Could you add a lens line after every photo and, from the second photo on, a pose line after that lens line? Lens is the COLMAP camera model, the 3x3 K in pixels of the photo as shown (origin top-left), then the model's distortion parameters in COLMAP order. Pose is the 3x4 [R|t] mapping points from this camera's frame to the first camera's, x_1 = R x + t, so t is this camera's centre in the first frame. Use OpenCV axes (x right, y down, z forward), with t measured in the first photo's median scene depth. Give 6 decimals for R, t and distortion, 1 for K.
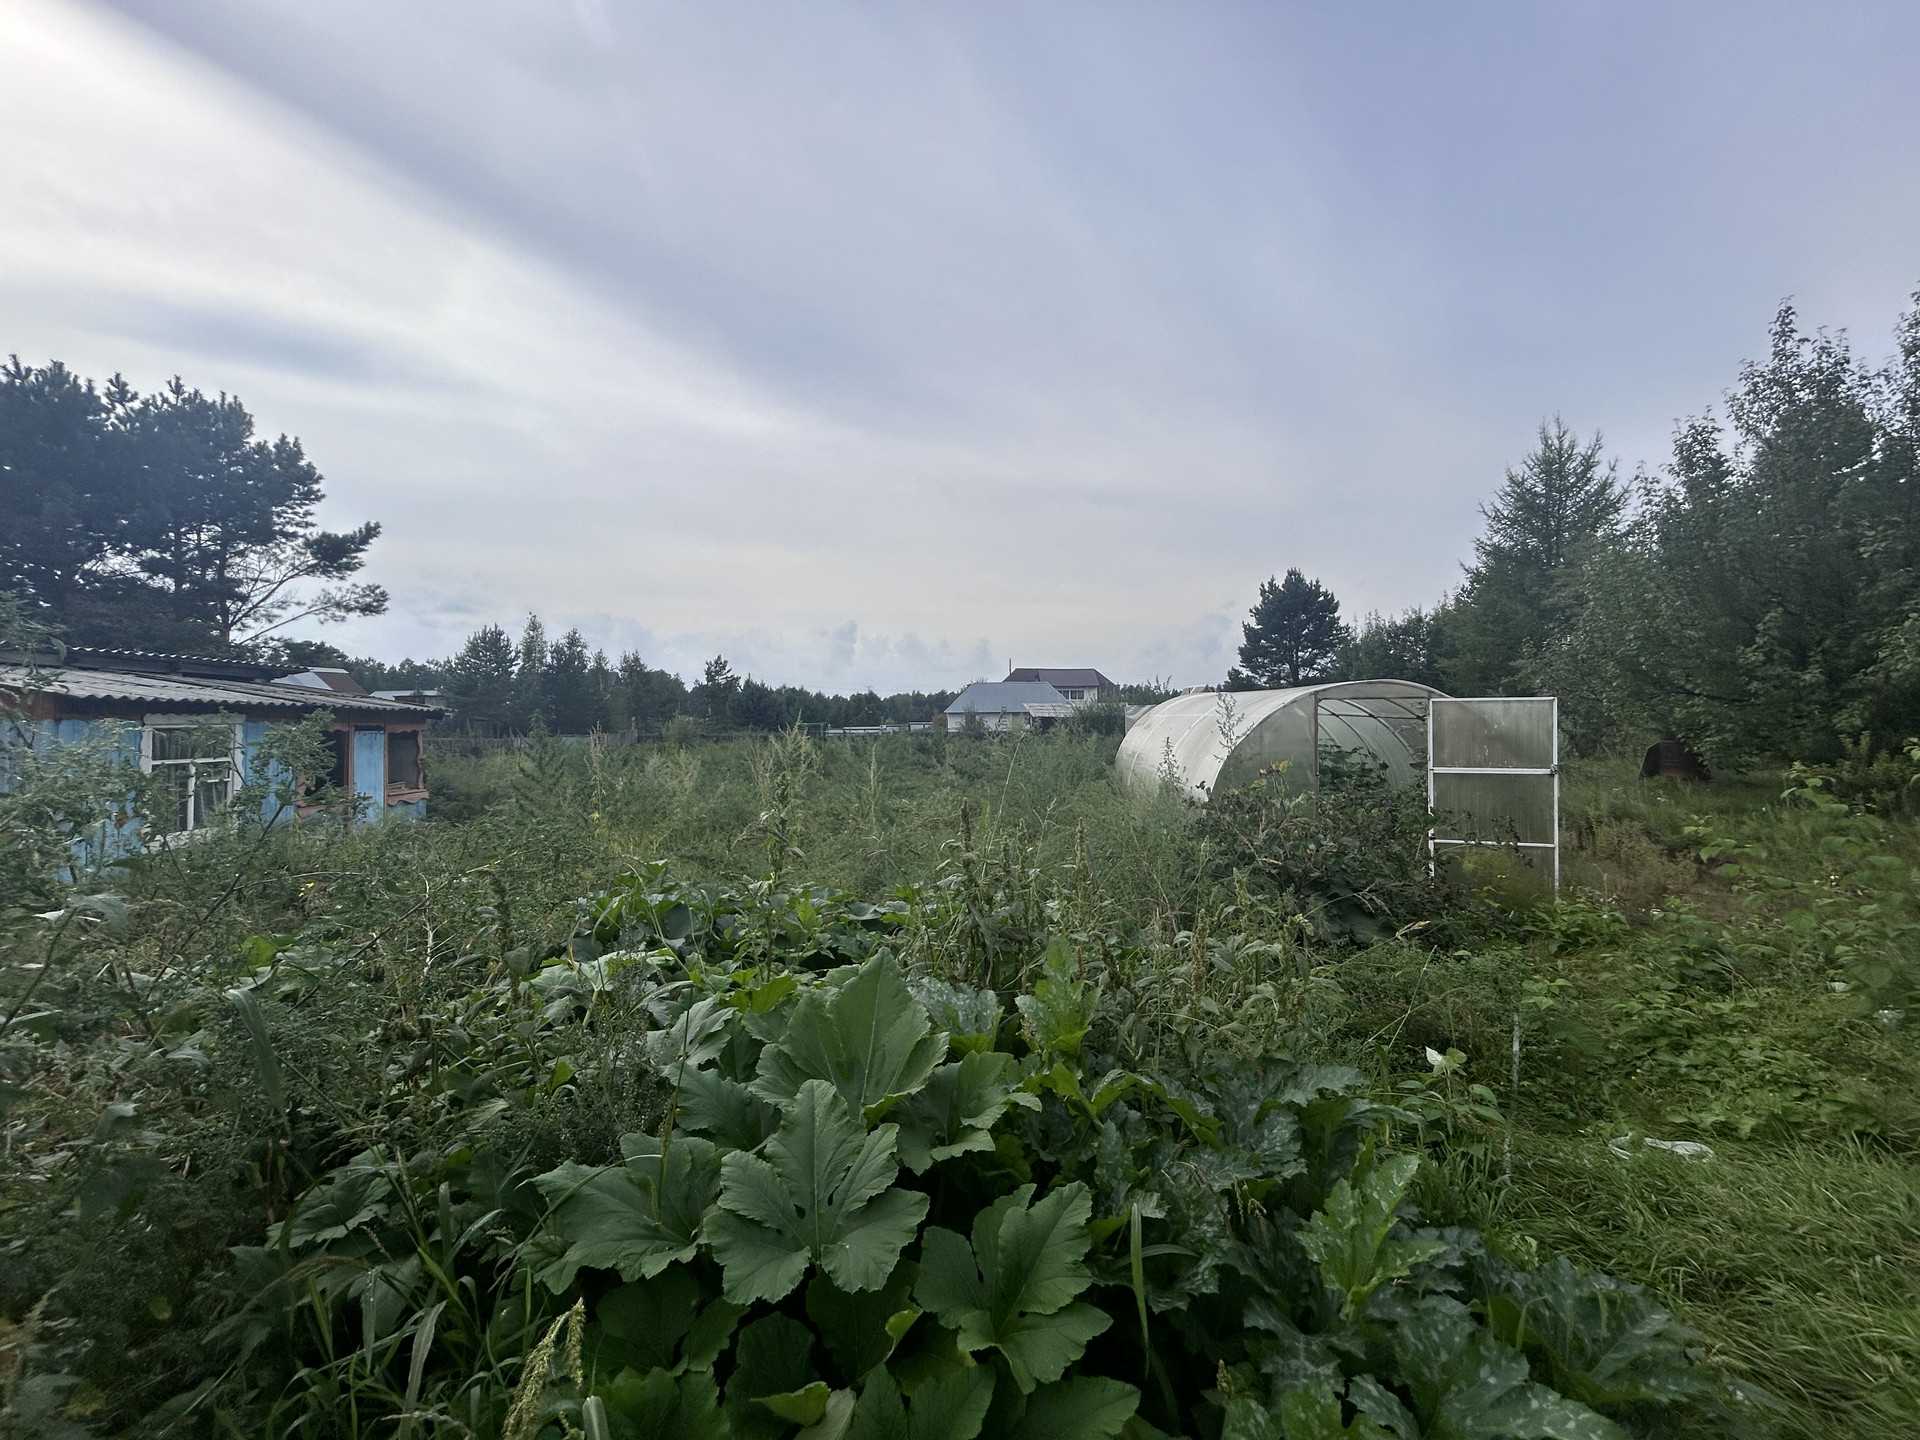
lens RADIAL K [[780.1, 0, 960.2], [0, 780.1, 714.7], [0, 0, 1]] dist [-0.000742, 0.001468]
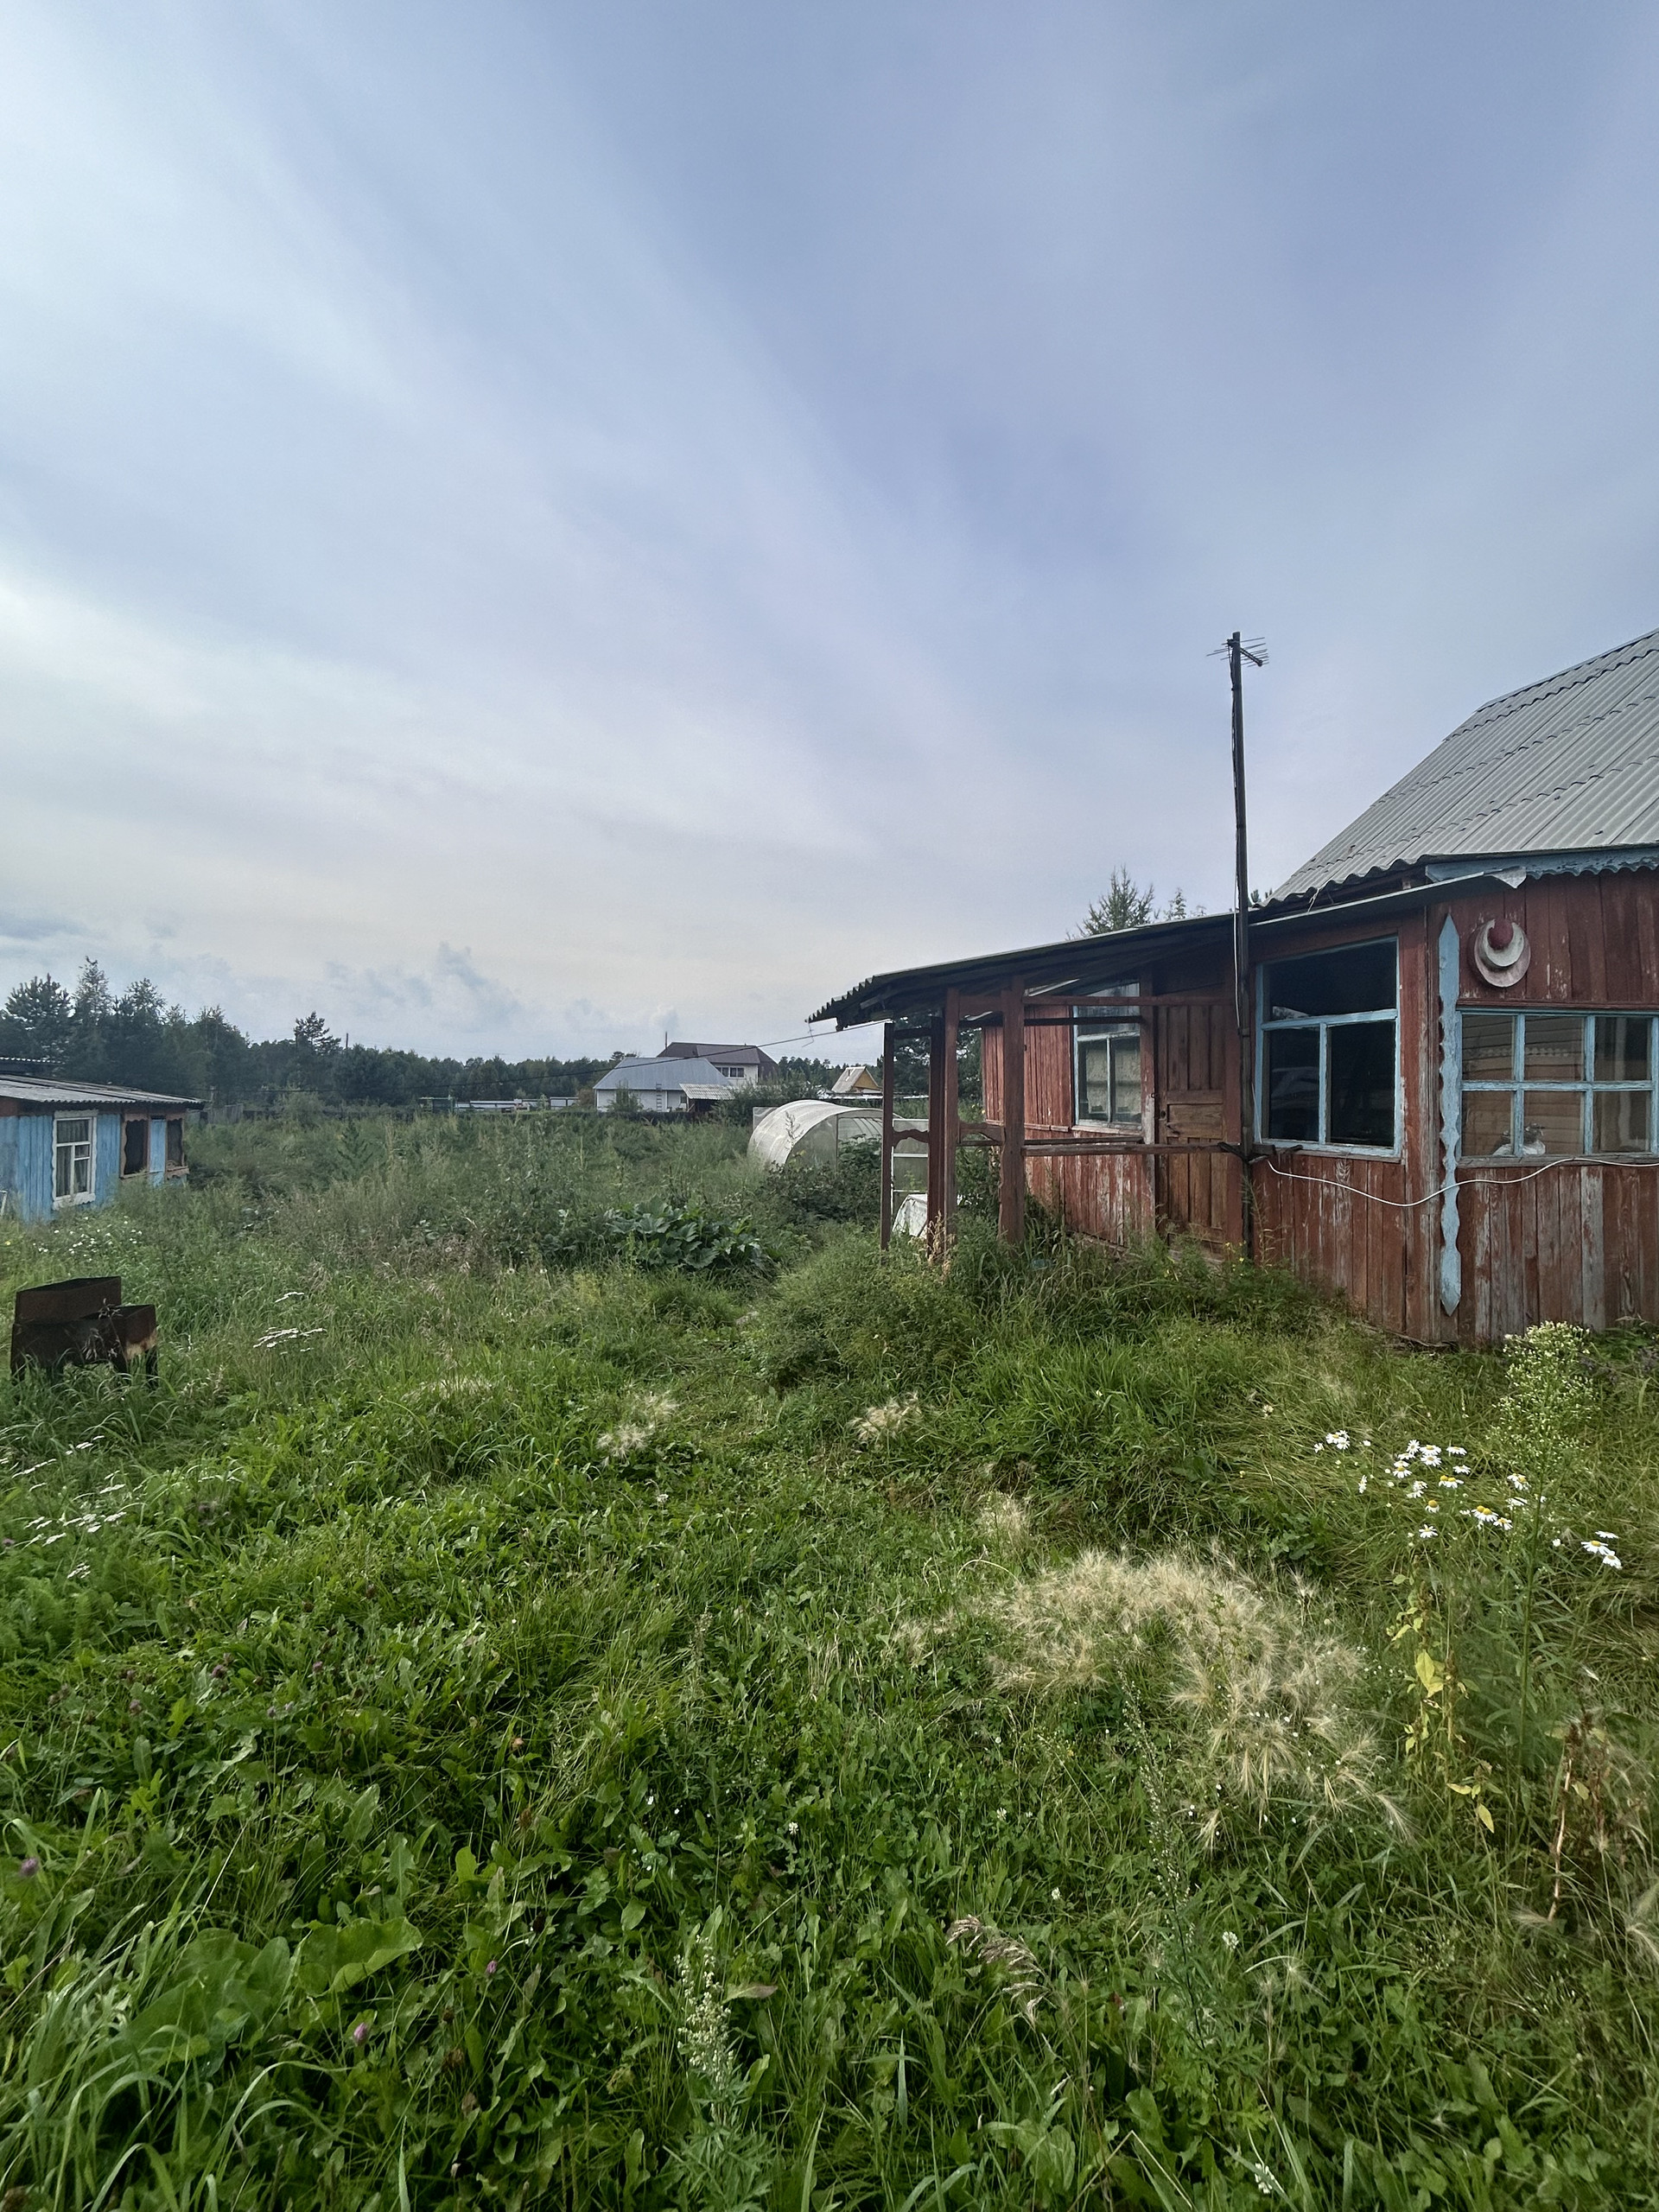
lens RADIAL K [[898.7, 0, 832.1], [0, 898.7, 1105.8], [0, 0, 1]] dist [-0.000742, 0.001468]
pose [[0.968588, 0.018620, 0.247971, -0.216895], [-0.023623, 0.999573, 0.017213, -0.186956], [-0.247545, -0.022530, 0.968614, -2.428490]]
